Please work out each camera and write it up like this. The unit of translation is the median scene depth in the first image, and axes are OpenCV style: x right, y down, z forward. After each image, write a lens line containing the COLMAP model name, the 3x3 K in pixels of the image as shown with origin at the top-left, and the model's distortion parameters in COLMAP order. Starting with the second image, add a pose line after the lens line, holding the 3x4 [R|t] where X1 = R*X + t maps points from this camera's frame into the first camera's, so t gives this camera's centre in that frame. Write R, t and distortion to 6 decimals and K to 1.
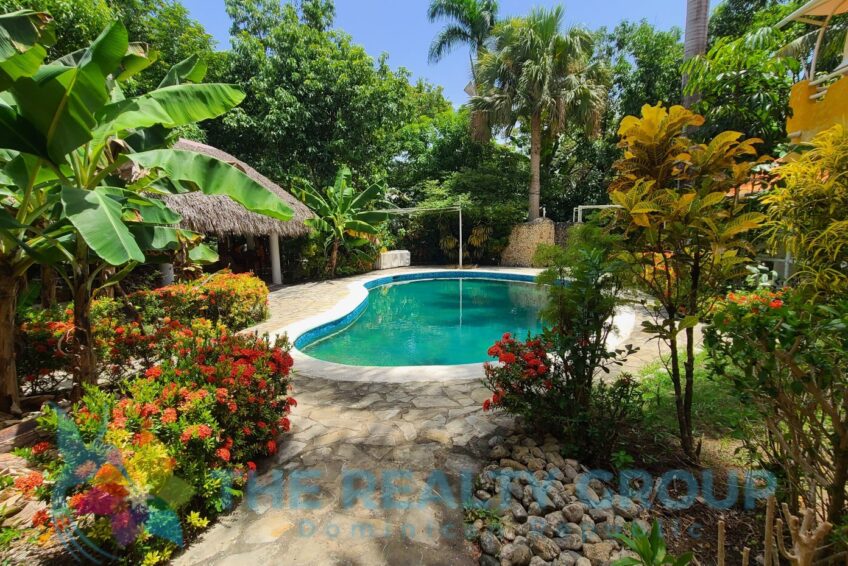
lens RADIAL K [[414.0, 0, 418.3], [0, 414.0, 288.0], [0, 0, 1]] dist [0.000406, 0.000421]
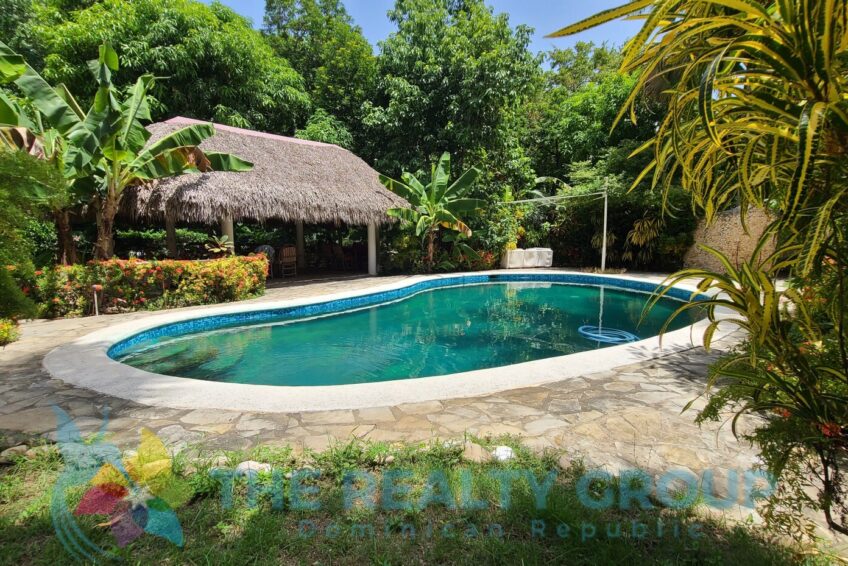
lens RADIAL K [[414.0, 0, 418.3], [0, 414.0, 288.0], [0, 0, 1]] dist [0.000406, 0.000421]
pose [[0.833935, 0.080592, -0.545947, 0.237898], [-0.083940, 0.996292, 0.018853, -0.004941], [0.545442, 0.030104, 0.837608, 0.173765]]
